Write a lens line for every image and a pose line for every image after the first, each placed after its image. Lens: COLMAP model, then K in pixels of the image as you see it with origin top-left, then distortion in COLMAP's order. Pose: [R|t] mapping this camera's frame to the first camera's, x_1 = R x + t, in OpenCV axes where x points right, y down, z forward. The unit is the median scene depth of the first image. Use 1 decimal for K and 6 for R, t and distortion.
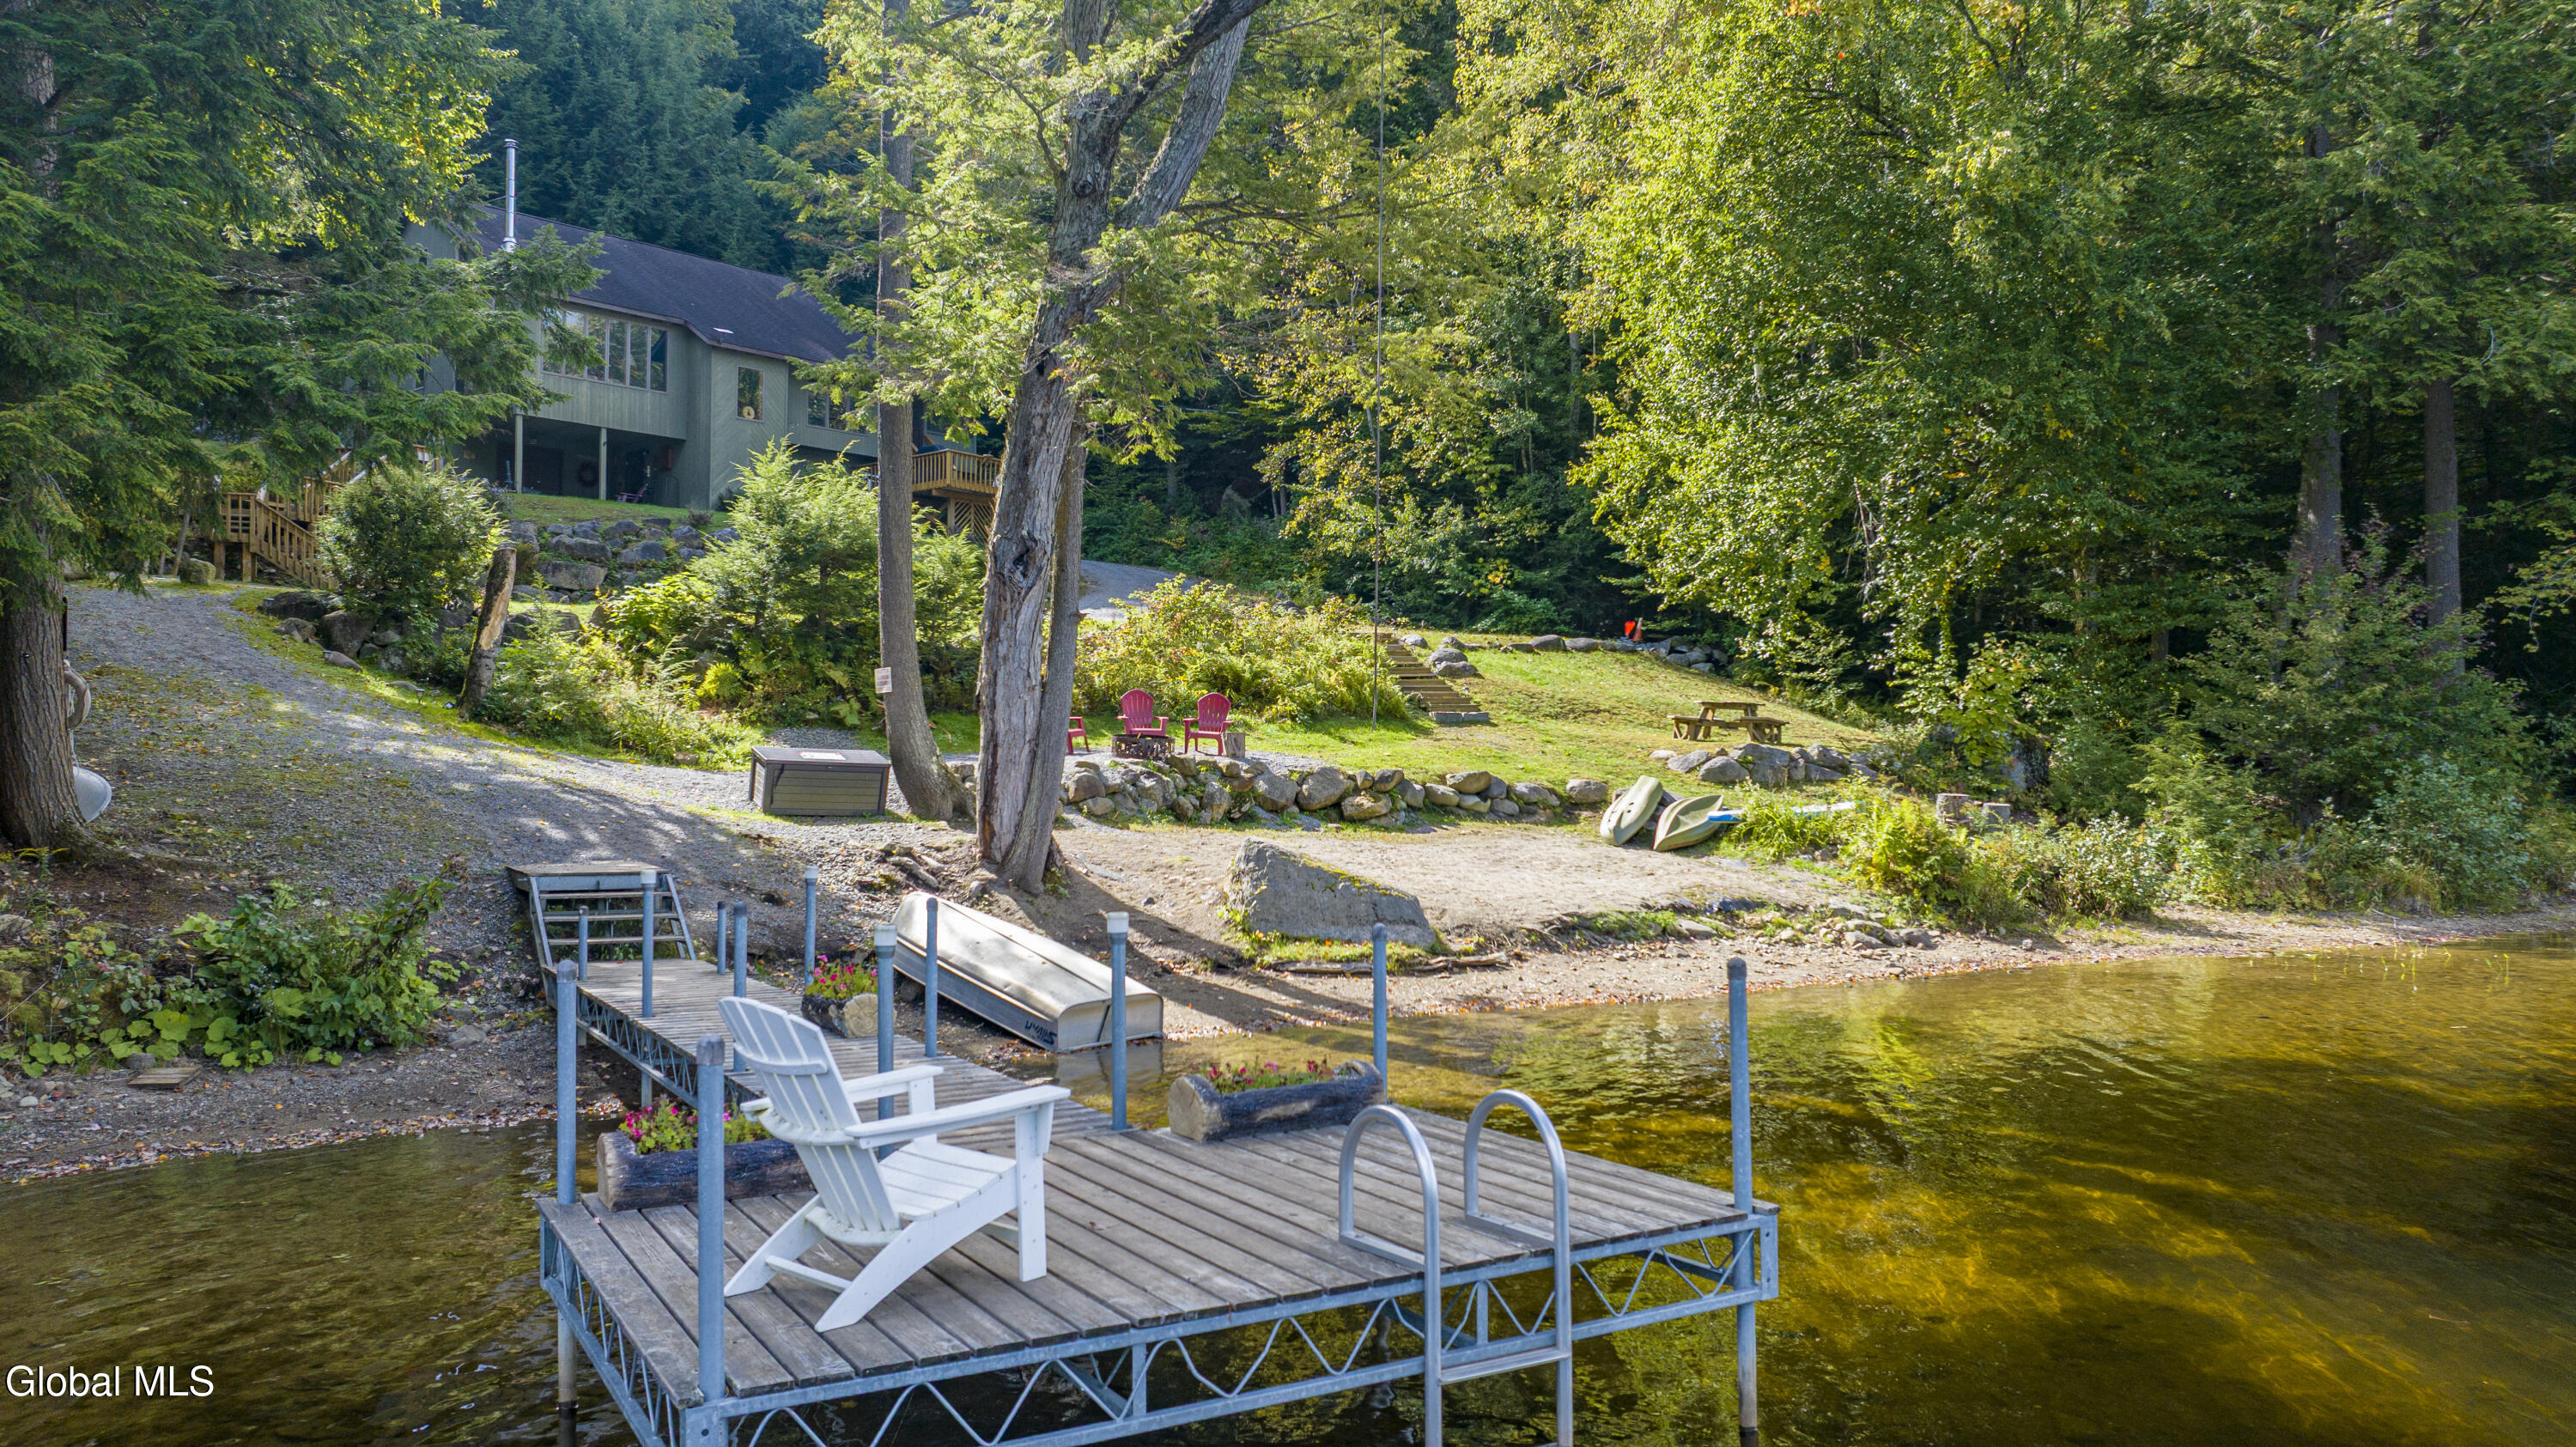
lens RADIAL K [[1820.8, 0, 1288.0], [0, 1820.8, 723.5], [0, 0, 1]] dist [-0.007809, -0.005435]
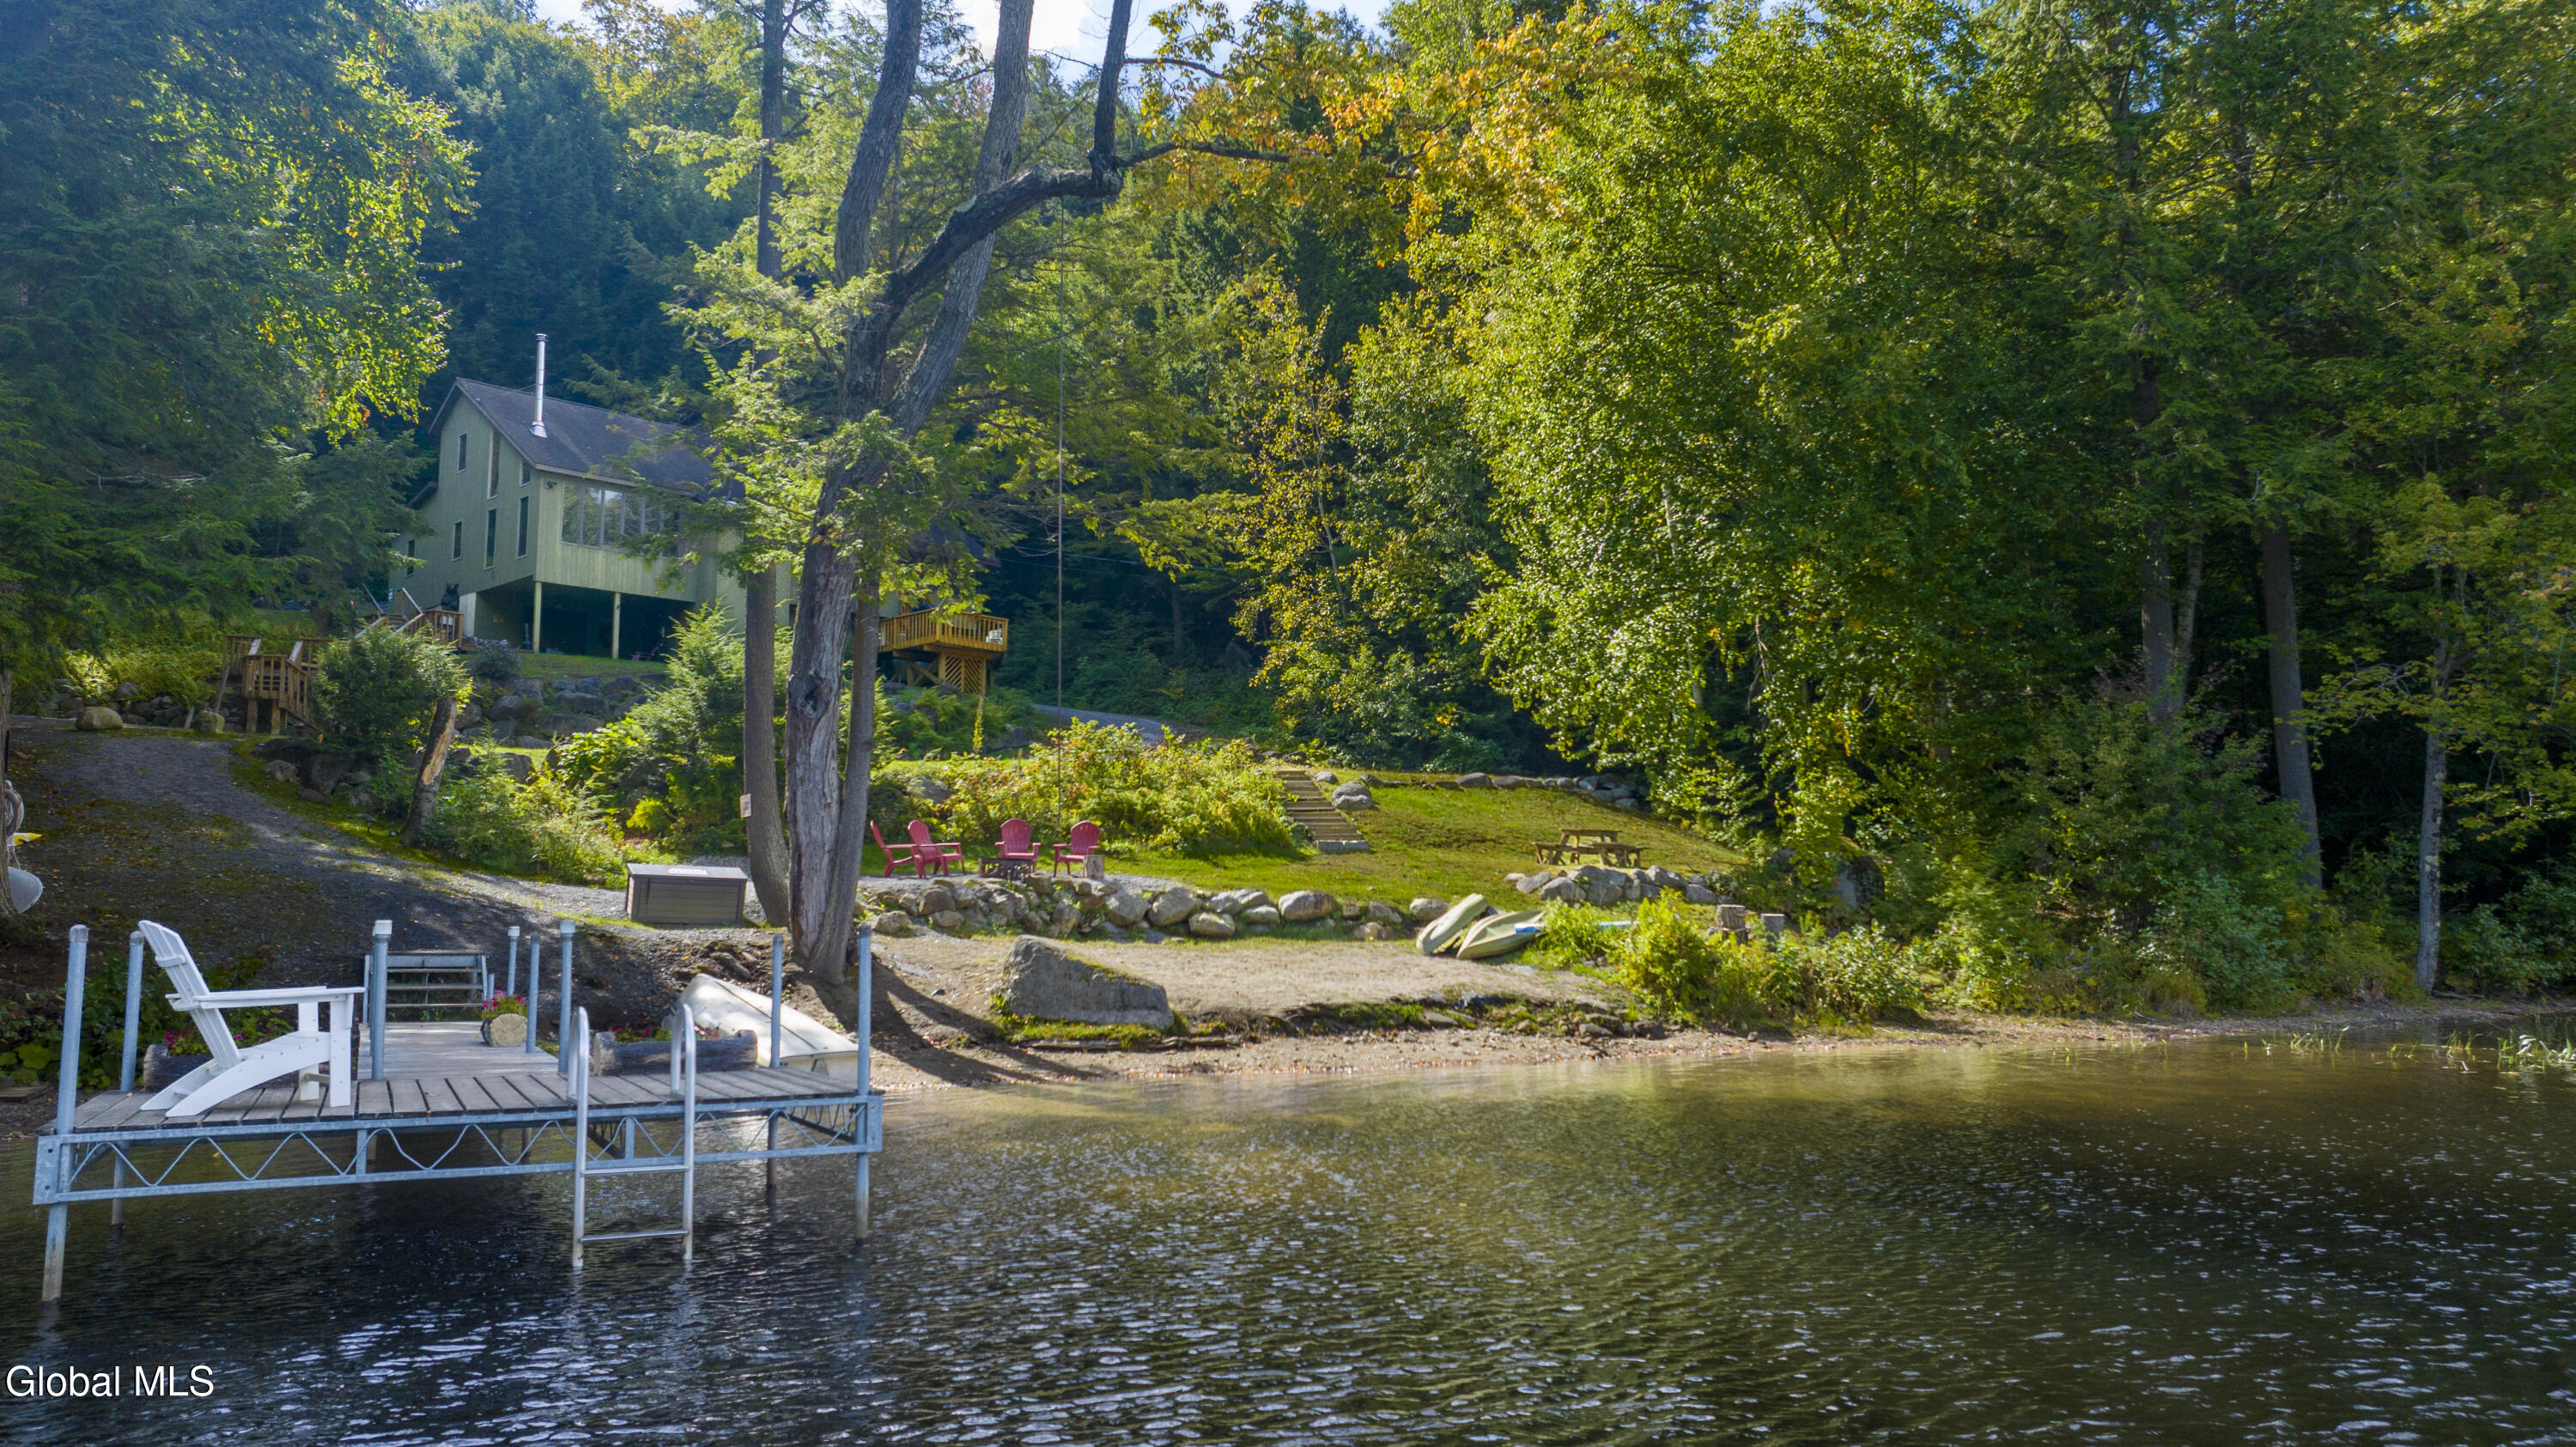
lens RADIAL K [[1858.0, 0, 1288.0], [0, 1858.0, 723.5], [0, 0, 1]] dist [-0.004770, -0.000767]
pose [[0.997872, -0.011498, -0.064189, 0.159215], [0.005948, 0.996278, -0.085992, 0.022327], [0.064938, 0.085427, 0.994226, -0.119085]]
